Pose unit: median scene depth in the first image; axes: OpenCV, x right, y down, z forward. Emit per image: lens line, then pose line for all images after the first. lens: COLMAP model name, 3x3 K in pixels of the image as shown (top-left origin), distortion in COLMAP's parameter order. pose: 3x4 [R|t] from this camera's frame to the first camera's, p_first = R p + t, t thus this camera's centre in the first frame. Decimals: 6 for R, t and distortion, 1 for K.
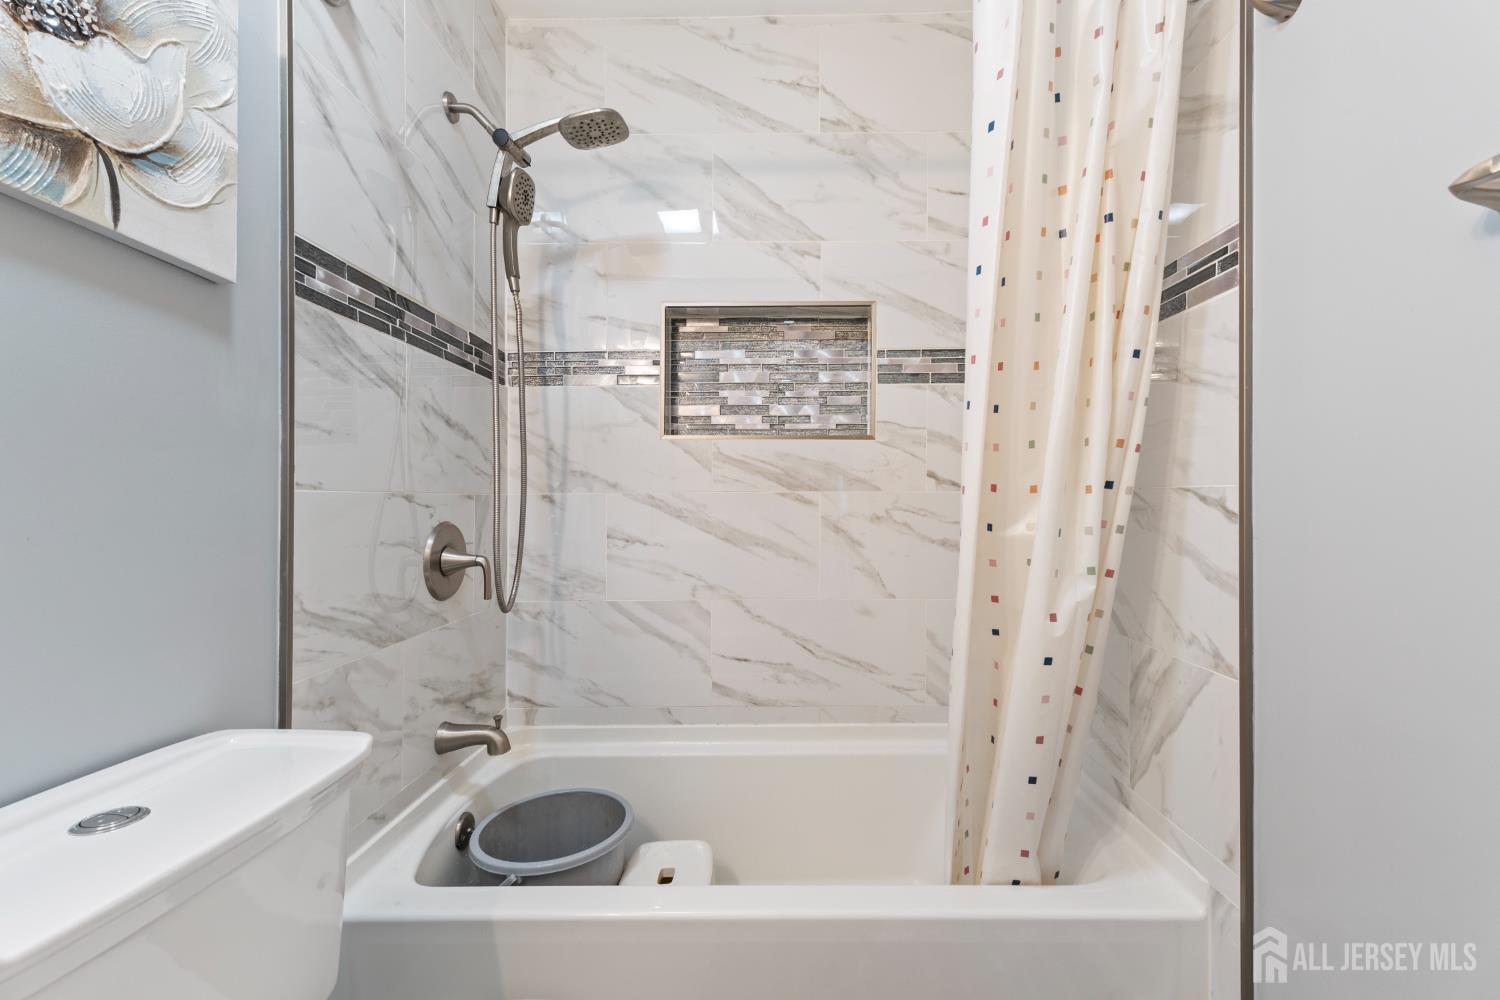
lens RADIAL K [[640.3, 0, 757.2], [0, 640.3, 496.9], [0, 0, 1]] dist [0.005896, -0.000129]
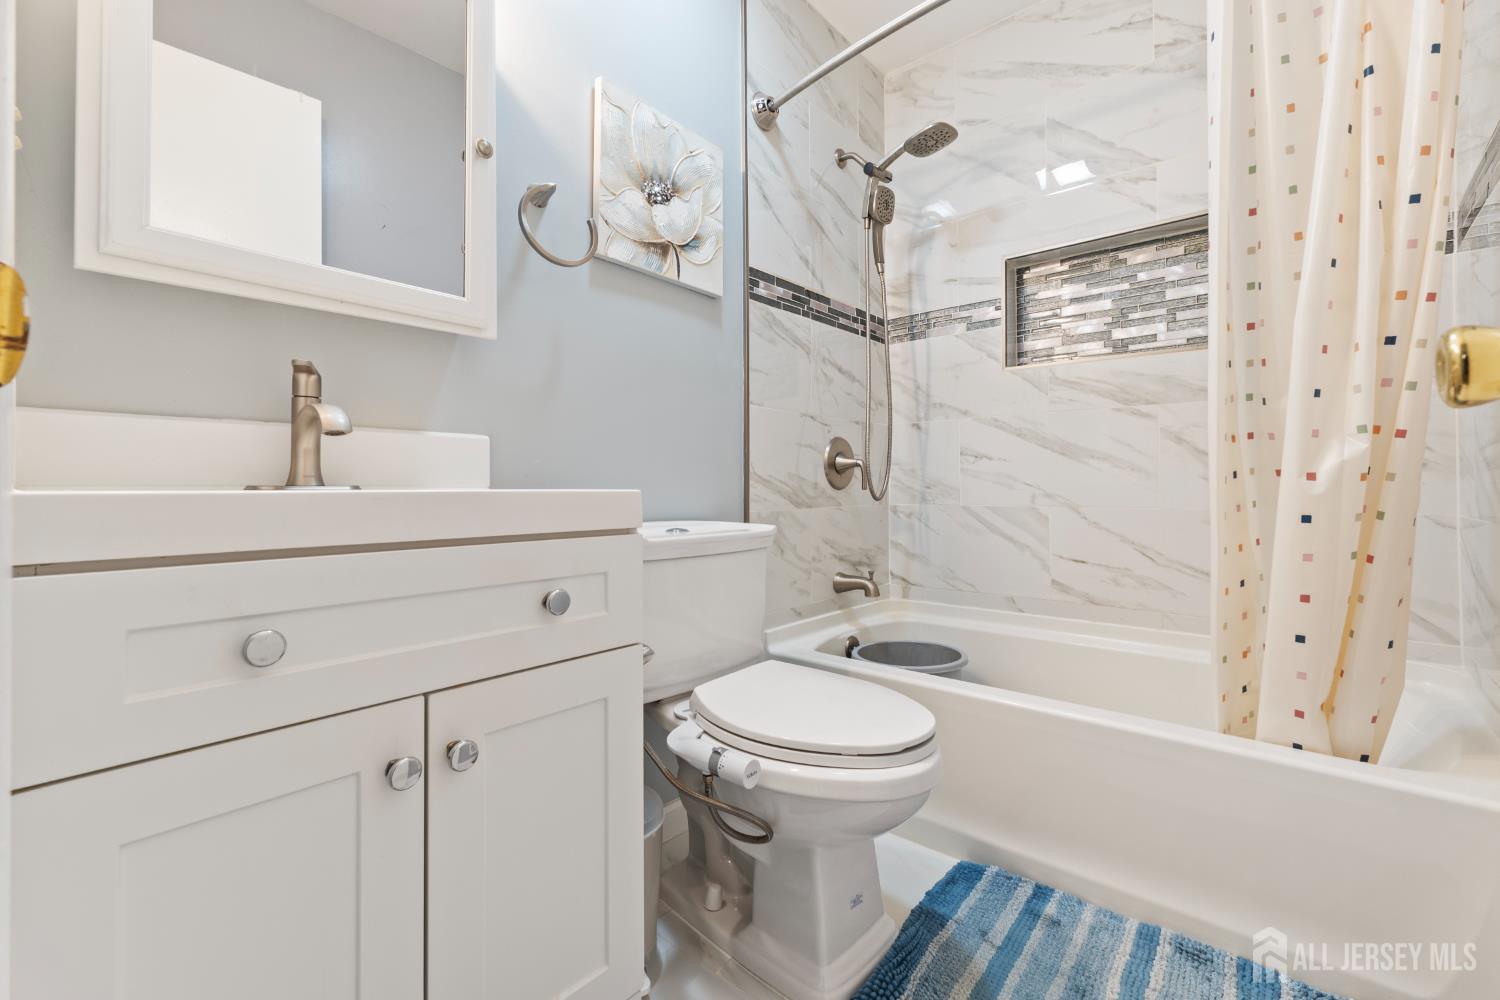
lens RADIAL K [[640.3, 0, 756.6], [0, 640.3, 491.6], [0, 0, 1]] dist [0.005896, -0.000129]
pose [[0.770804, 0.006348, -0.637040, 0.314038], [0.003013, 0.999903, 0.013609, 0.142219], [0.637065, -0.012409, 0.770710, -0.272830]]
